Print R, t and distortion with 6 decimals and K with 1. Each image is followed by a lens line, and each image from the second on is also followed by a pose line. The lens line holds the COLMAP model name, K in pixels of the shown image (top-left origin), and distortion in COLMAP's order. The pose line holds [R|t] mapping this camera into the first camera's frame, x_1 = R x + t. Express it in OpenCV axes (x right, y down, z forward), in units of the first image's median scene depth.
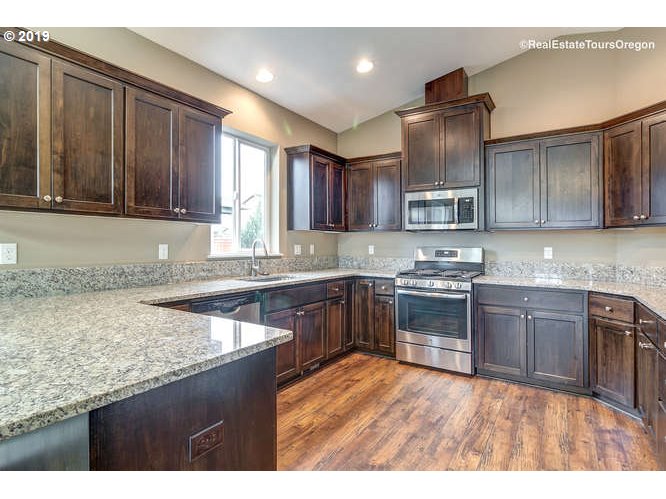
lens RADIAL K [[364.5, 0, 333.4], [0, 364.5, 244.4], [0, 0, 1]] dist [0.006509, 0.000346]
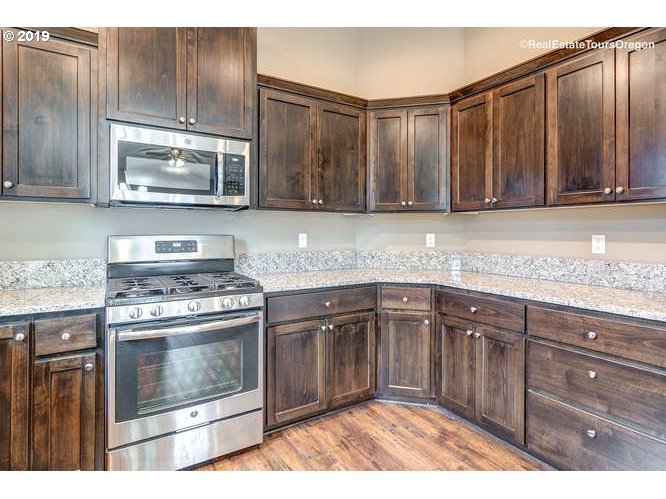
lens RADIAL K [[364.5, 0, 346.8], [0, 364.5, 226.5], [0, 0, 1]] dist [0.006509, 0.000346]
pose [[0.415775, 0.004724, 0.909455, -0.114414], [-0.000145, 0.999987, -0.005128, -0.003556], [-0.909468, 0.002000, 0.415770, 0.564025]]
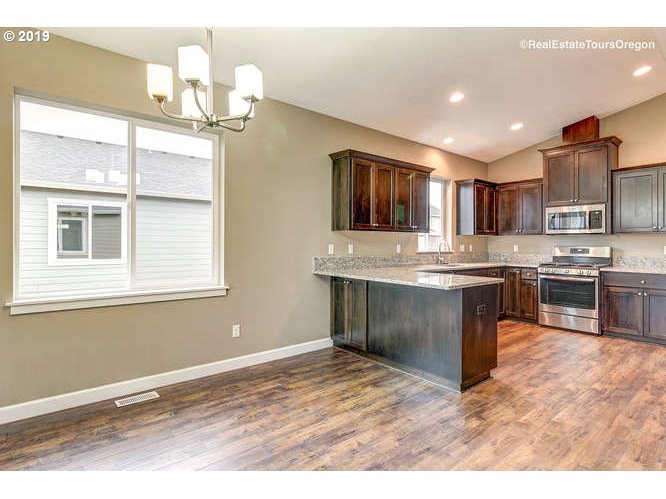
lens RADIAL K [[364.5, 0, 330.1], [0, 364.5, 250.0], [0, 0, 1]] dist [0.006509, 0.000346]
pose [[0.952207, 0.001212, -0.305451, -0.176646], [0.003577, 0.999879, 0.015119, -0.001715], [0.305432, -0.015489, 0.952088, -0.642882]]
